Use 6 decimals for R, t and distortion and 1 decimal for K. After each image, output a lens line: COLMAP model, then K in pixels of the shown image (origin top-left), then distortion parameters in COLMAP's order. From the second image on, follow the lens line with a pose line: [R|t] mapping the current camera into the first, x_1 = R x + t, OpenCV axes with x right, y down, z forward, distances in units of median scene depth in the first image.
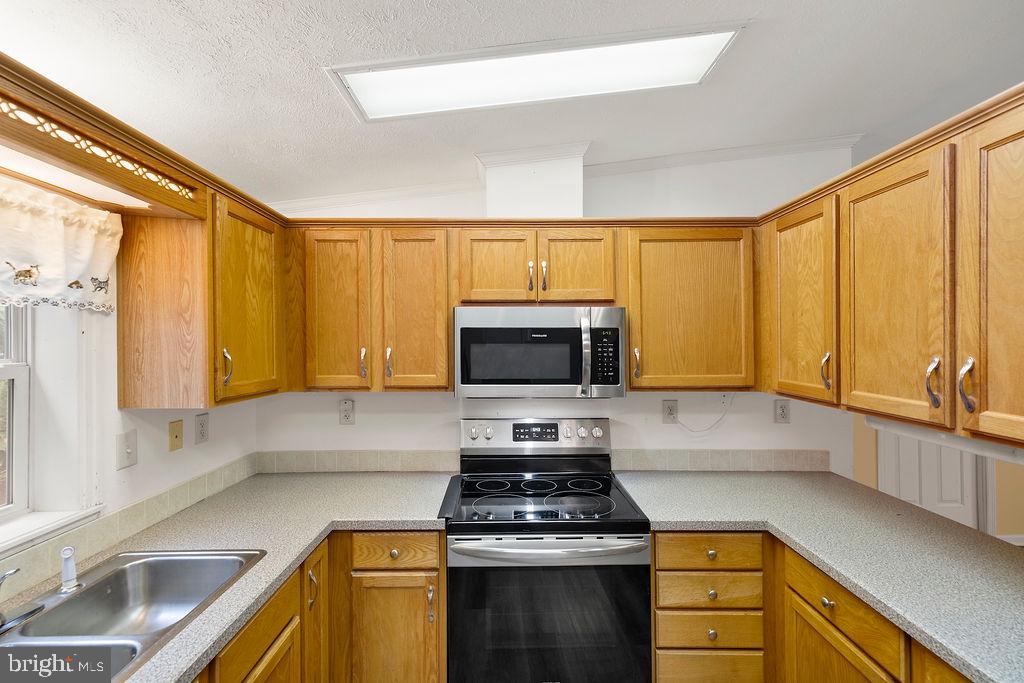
lens RADIAL K [[437.8, 0, 508.3], [0, 437.8, 345.8], [0, 0, 1]] dist [0.000925, 0.000378]
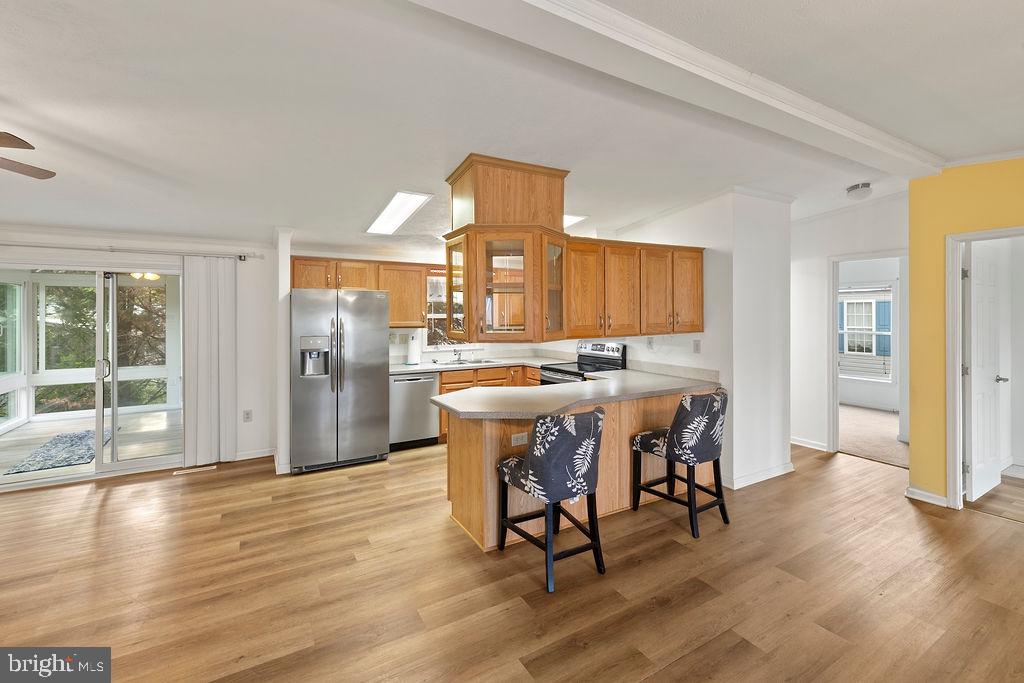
lens RADIAL K [[446.8, 0, 514.1], [0, 446.8, 315.0], [0, 0, 1]] dist [-0.000130, -0.000005]
pose [[0.508025, 0.005190, -0.861327, 2.220931], [-0.001559, 0.999986, 0.005106, 0.012999], [0.861341, -0.001251, 0.508026, -0.718329]]
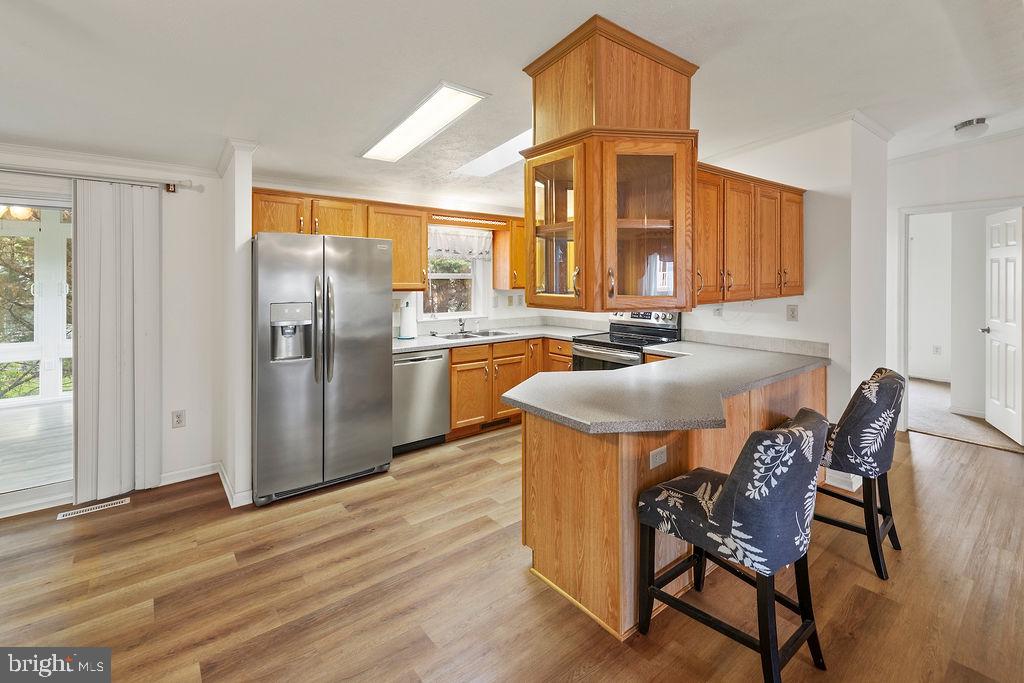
lens RADIAL K [[457.2, 0, 509.4], [0, 457.2, 279.7], [0, 0, 1]] dist [-0.000101, 0.000235]
pose [[0.626754, 0.007249, -0.779184, 1.478998], [-0.004506, 0.999974, 0.005678, 0.041191], [0.779204, -0.000048, 0.626770, -0.842303]]
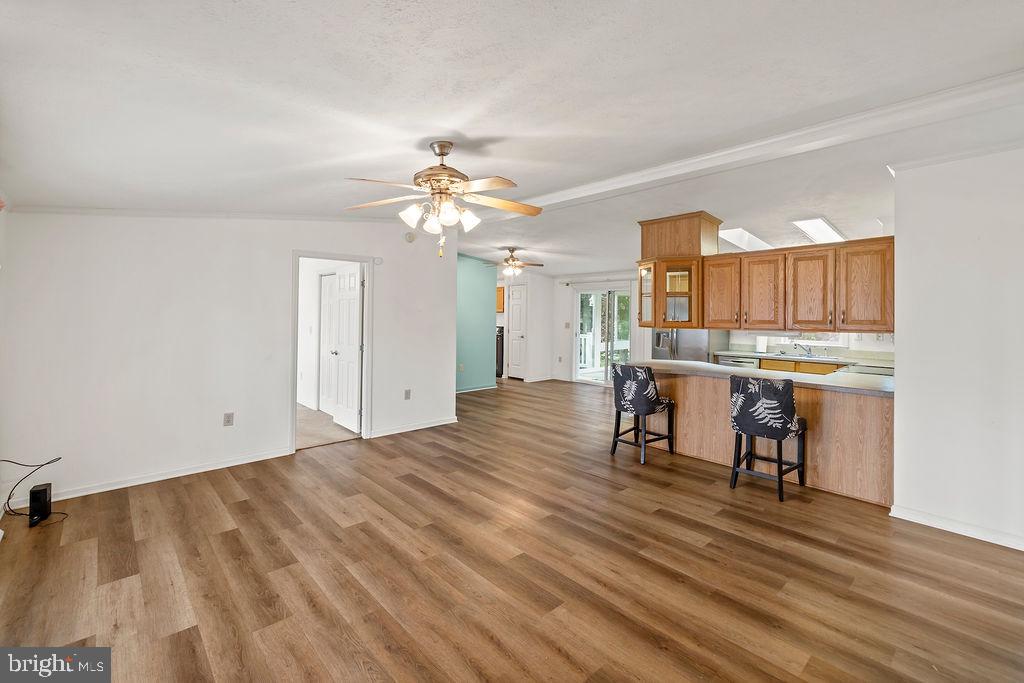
lens RADIAL K [[444.6, 0, 508.6], [0, 444.6, 307.7], [0, 0, 1]] dist [0.000554, 0.000209]
pose [[-0.737659, -0.005552, -0.675150, 3.274910], [0.001535, 0.999950, -0.009901, 0.020113], [0.675171, -0.008340, -0.737614, 1.452776]]
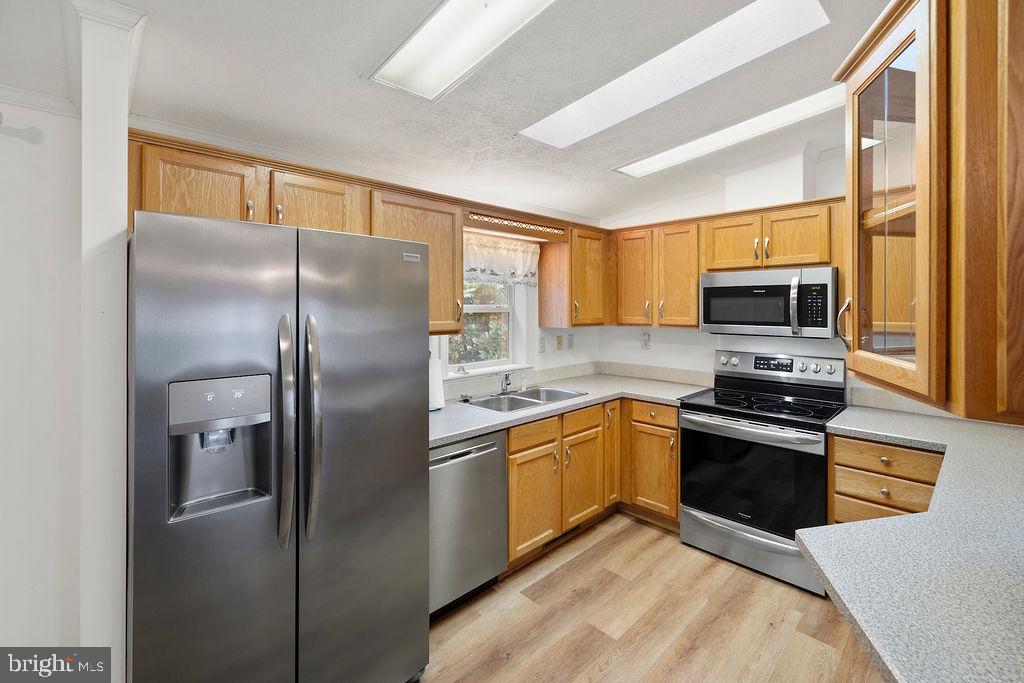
lens RADIAL K [[444.6, 0, 508.6], [0, 444.6, 307.7], [0, 0, 1]] dist [0.000554, 0.000209]
pose [[0.689425, 0.004059, -0.724346, 0.562699], [-0.001561, 0.999990, 0.004118, 0.025938], [0.724356, -0.001708, 0.689425, -0.589375]]
